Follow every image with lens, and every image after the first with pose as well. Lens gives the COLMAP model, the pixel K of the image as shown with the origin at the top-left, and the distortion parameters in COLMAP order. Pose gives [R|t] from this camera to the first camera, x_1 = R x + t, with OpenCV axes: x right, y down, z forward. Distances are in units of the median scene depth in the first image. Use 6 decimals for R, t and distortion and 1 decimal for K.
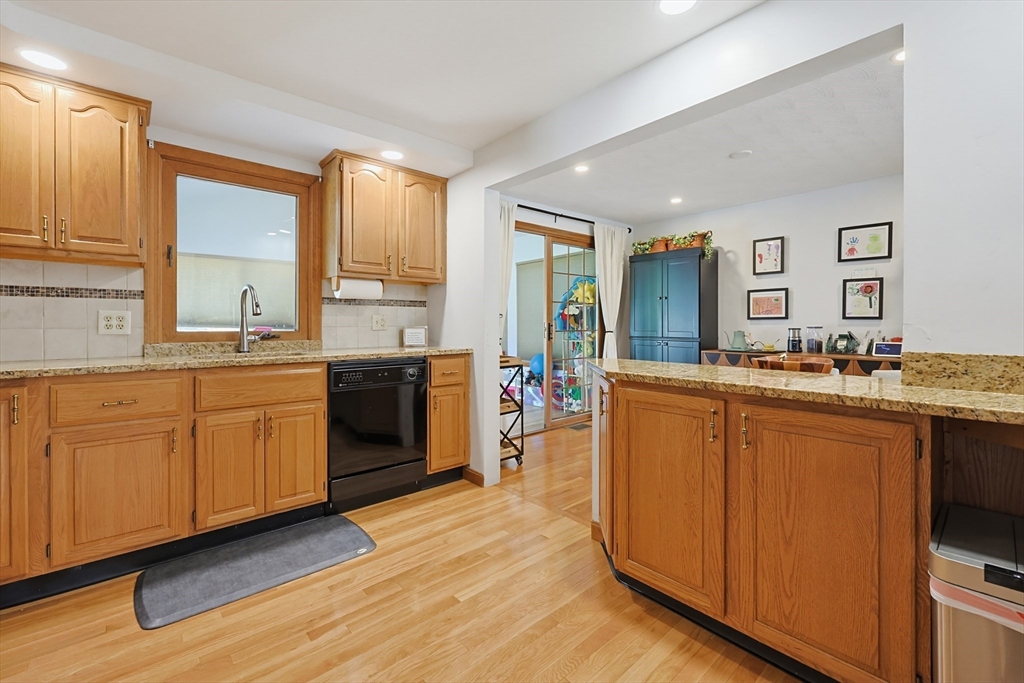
lens RADIAL K [[437.0, 0, 517.2], [0, 437.0, 325.3], [0, 0, 1]] dist [-0.000568, 0.000660]
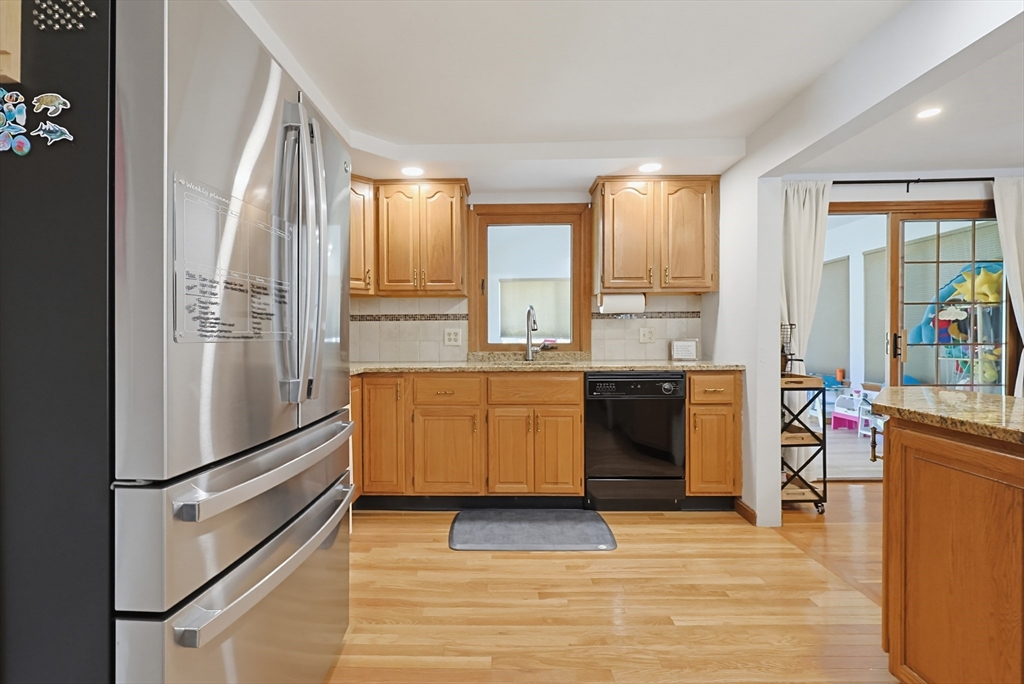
lens RADIAL K [[456.3, 0, 496.0], [0, 456.3, 339.2], [0, 0, 1]] dist [-0.002291, 0.000023]
pose [[0.734956, 0.002283, -0.678111, 0.161326], [0.004704, 0.999953, 0.008465, -0.008800], [0.678099, -0.009411, 0.734910, -0.006748]]
